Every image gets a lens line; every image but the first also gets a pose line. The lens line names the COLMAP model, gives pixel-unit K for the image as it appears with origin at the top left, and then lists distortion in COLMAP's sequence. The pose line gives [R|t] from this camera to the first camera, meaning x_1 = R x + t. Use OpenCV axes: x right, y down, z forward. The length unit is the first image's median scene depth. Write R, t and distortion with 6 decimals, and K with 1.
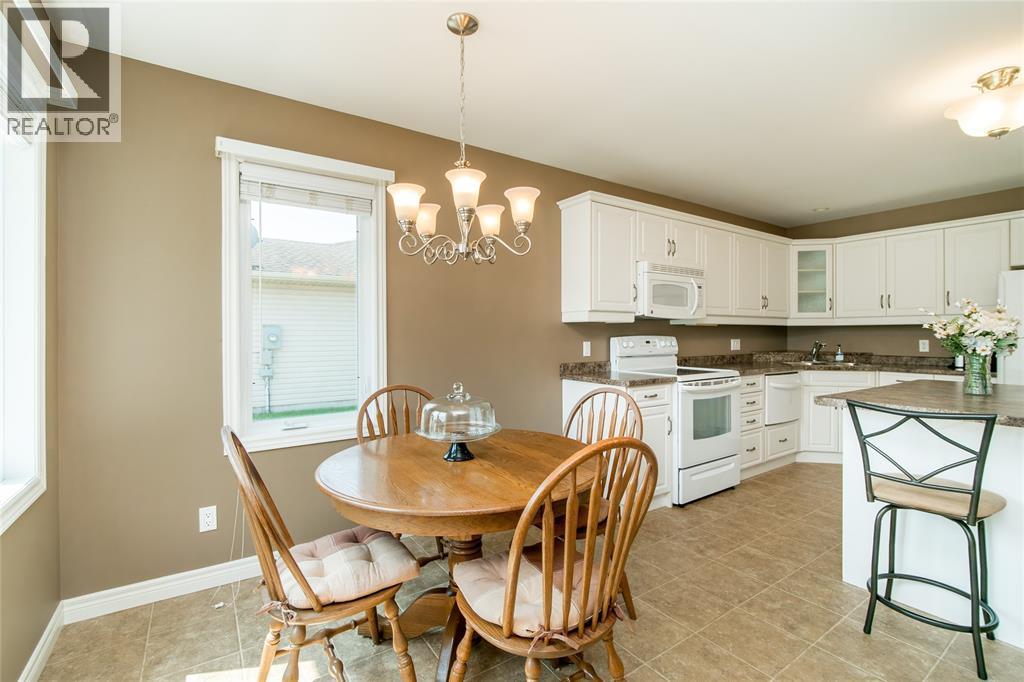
lens RADIAL K [[469.5, 0, 513.0], [0, 469.5, 331.1], [0, 0, 1]] dist [-0.001616, -0.000601]
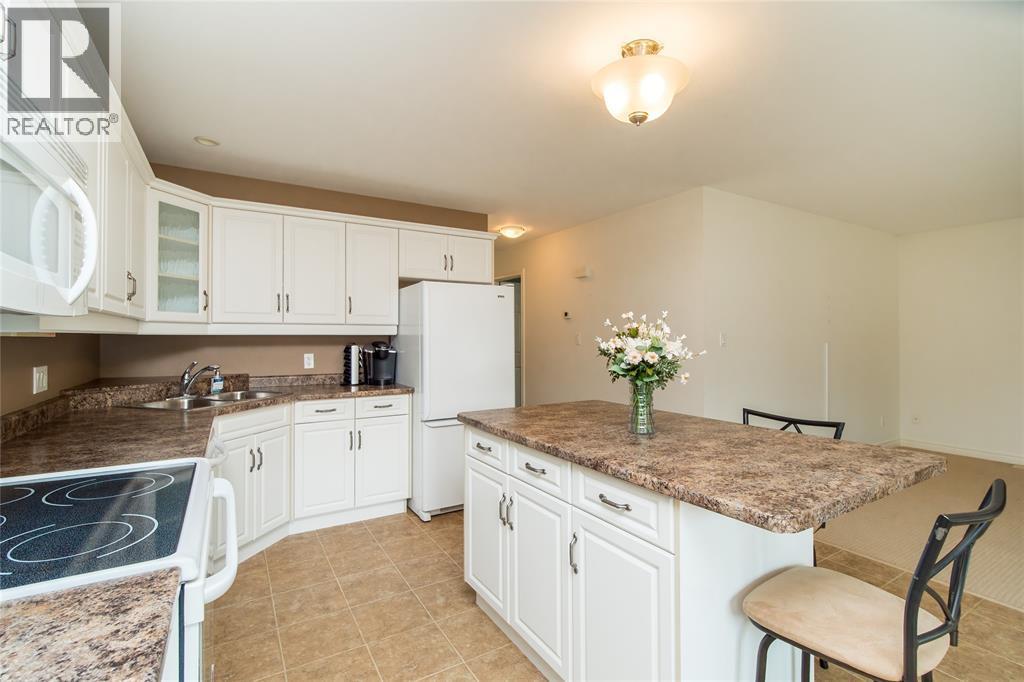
lens RADIAL K [[469.5, 0, 513.0], [0, 469.5, 331.1], [0, 0, 1]] dist [-0.001616, -0.000601]
pose [[0.064296, 0.011264, 0.997867, 0.101732], [-0.005701, 0.999924, -0.010919, -0.015362], [-0.997915, -0.004987, 0.064355, 0.679677]]
